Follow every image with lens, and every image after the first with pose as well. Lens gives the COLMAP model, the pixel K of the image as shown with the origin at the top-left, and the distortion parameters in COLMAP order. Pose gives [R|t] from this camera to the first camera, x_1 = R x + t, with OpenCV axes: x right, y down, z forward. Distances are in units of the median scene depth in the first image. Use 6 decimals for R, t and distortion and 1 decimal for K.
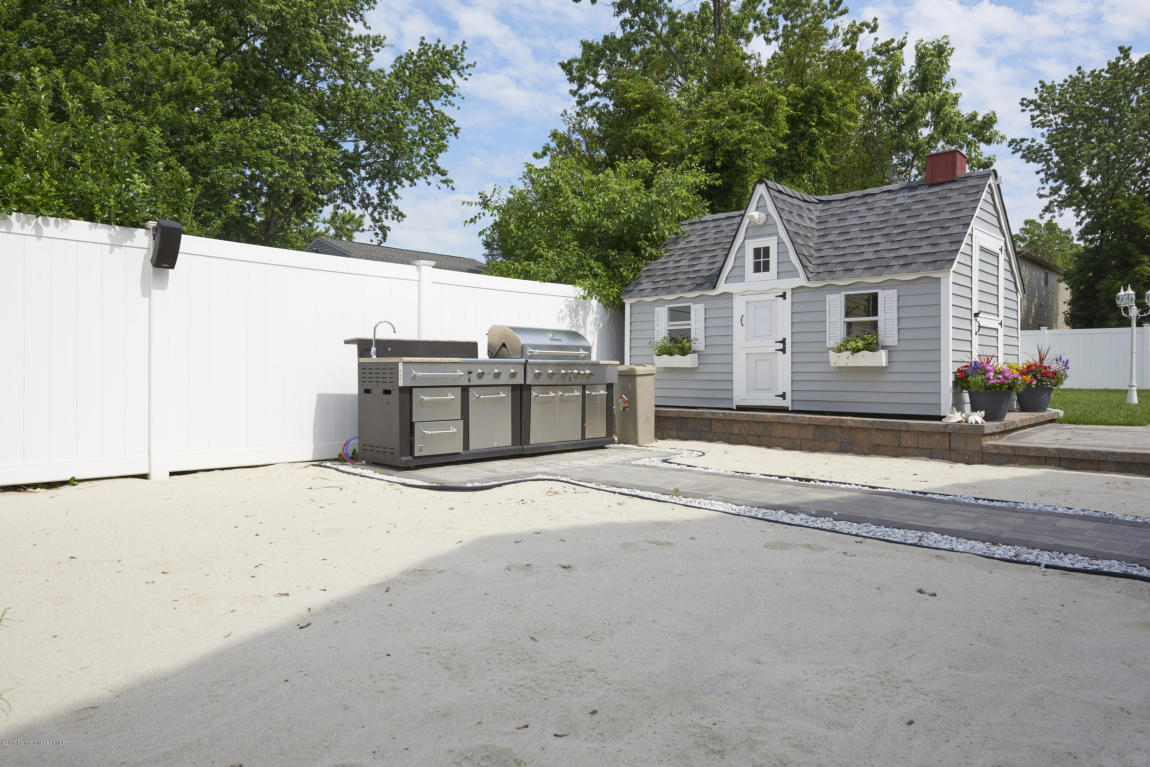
lens RADIAL K [[756.3, 0, 576.6], [0, 756.3, 382.0], [0, 0, 1]] dist [0.003503, 0.001771]
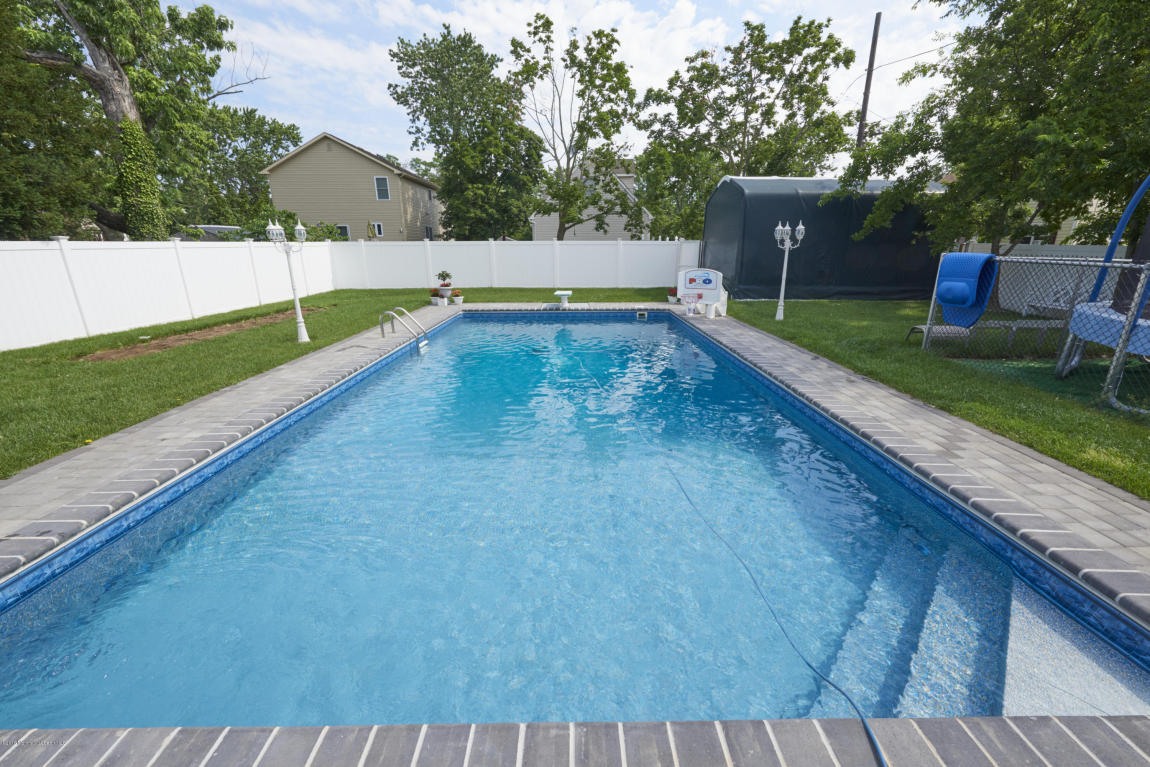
lens RADIAL K [[456.0, 0, 577.1], [0, 456.0, 383.4], [0, 0, 1]] dist [-0.000650, -0.000170]
pose [[0.737276, -0.199968, 0.645319, 0.945896], [0.017450, 0.960509, 0.277701, -0.128244], [-0.675366, -0.193482, 0.711650, 0.449450]]
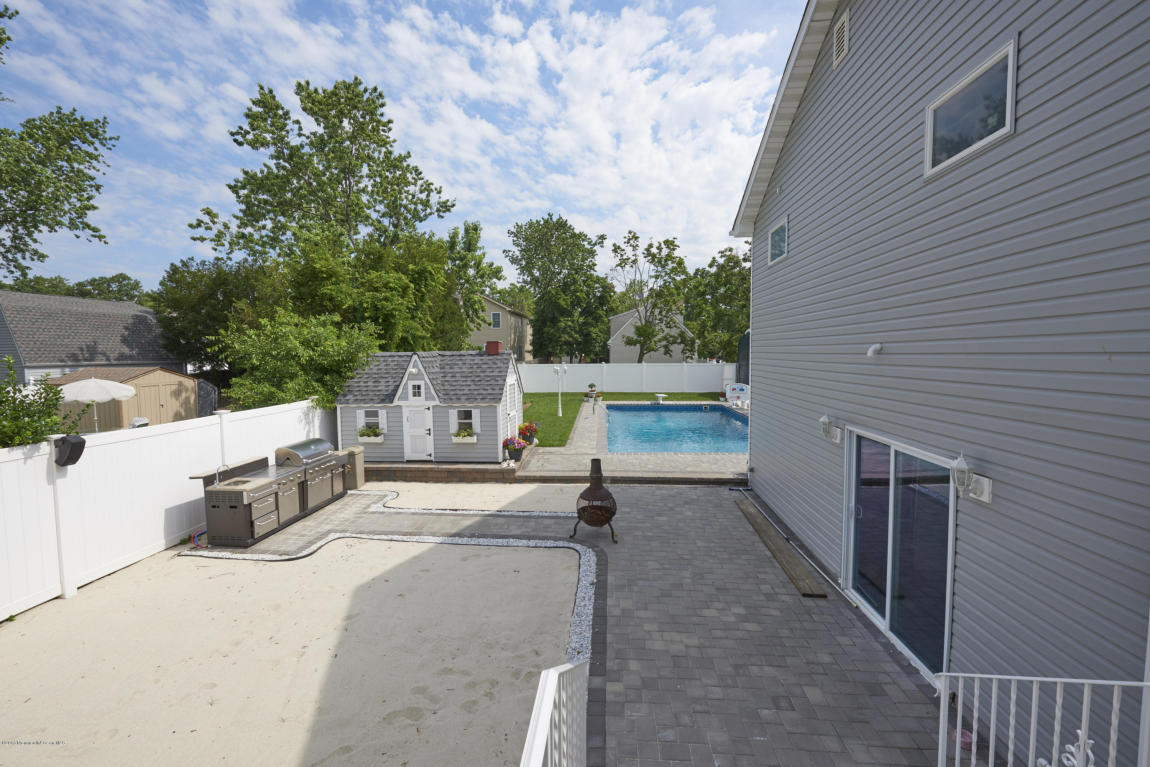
lens RADIAL K [[472.6, 0, 575.8], [0, 472.6, 385.3], [0, 0, 1]] dist [-0.007331, -0.000436]
pose [[0.782136, -0.053936, 0.620769, -0.214375], [0.019755, 0.997892, 0.061812, -0.242828], [-0.622795, -0.036082, 0.781553, -0.282106]]
